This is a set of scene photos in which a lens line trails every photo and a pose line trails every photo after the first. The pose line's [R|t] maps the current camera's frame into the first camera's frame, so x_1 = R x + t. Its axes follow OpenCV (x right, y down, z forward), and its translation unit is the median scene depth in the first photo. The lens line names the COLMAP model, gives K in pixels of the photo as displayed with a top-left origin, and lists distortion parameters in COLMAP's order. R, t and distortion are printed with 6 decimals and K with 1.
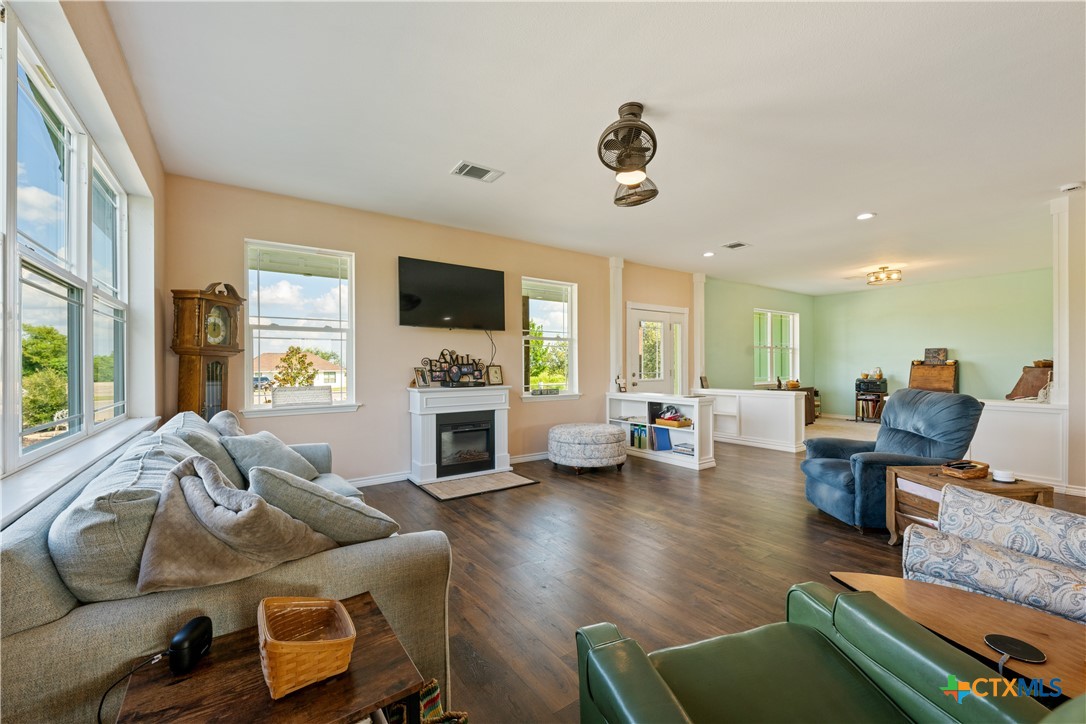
lens RADIAL K [[430.5, 0, 541.5], [0, 430.5, 366.0], [0, 0, 1]] dist [-0.000125, -0.000319]
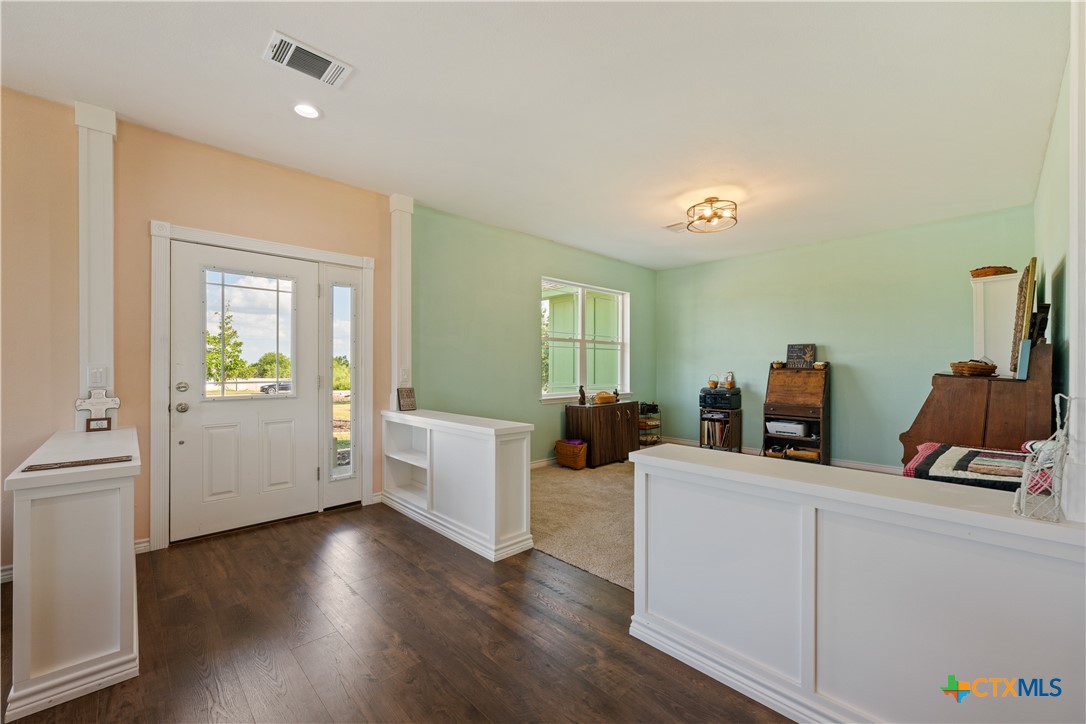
lens RADIAL K [[430.5, 0, 544.6], [0, 430.5, 366.1], [0, 0, 1]] dist [-0.000125, -0.000319]
pose [[0.987822, 0.007442, 0.155413, 0.559256], [-0.007045, 0.999970, -0.003101, -0.003009], [-0.155432, 0.001968, 0.987845, 0.536062]]
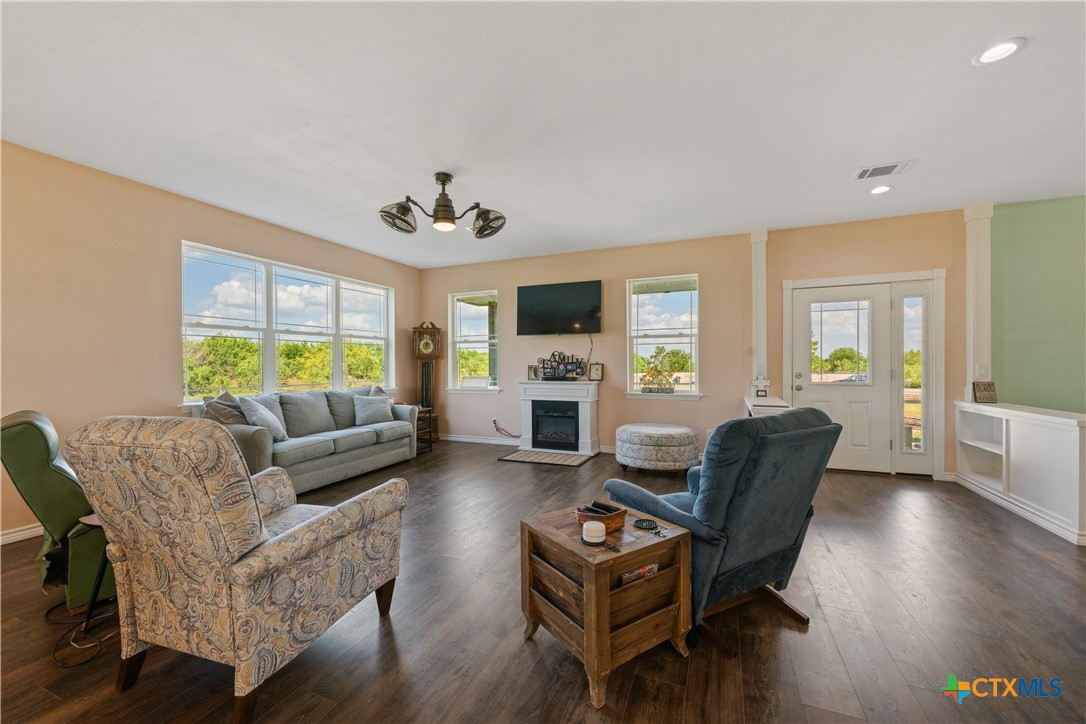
lens RADIAL K [[430.5, 0, 541.5], [0, 430.5, 367.9], [0, 0, 1]] dist [-0.000125, -0.000319]
pose [[0.525477, 0.009685, -0.850752, 0.669851], [0.003763, 0.999899, 0.013707, -0.005401], [0.850799, -0.010404, 0.525388, 0.234133]]
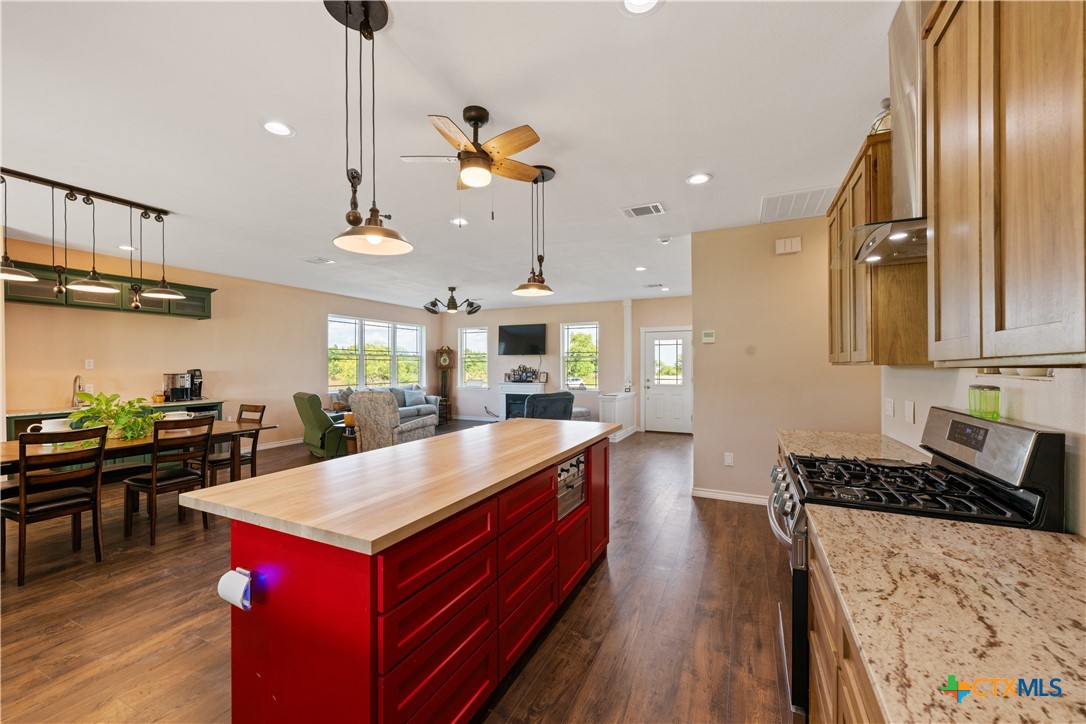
lens RADIAL K [[430.5, 0, 537.1], [0, 430.5, 363.3], [0, 0, 1]] dist [-0.000125, -0.000319]
pose [[0.479028, -0.001365, -0.877799, 1.341012], [0.000616, 0.999999, -0.001218, -0.034347], [0.877799, 0.000043, 0.479028, 0.040676]]
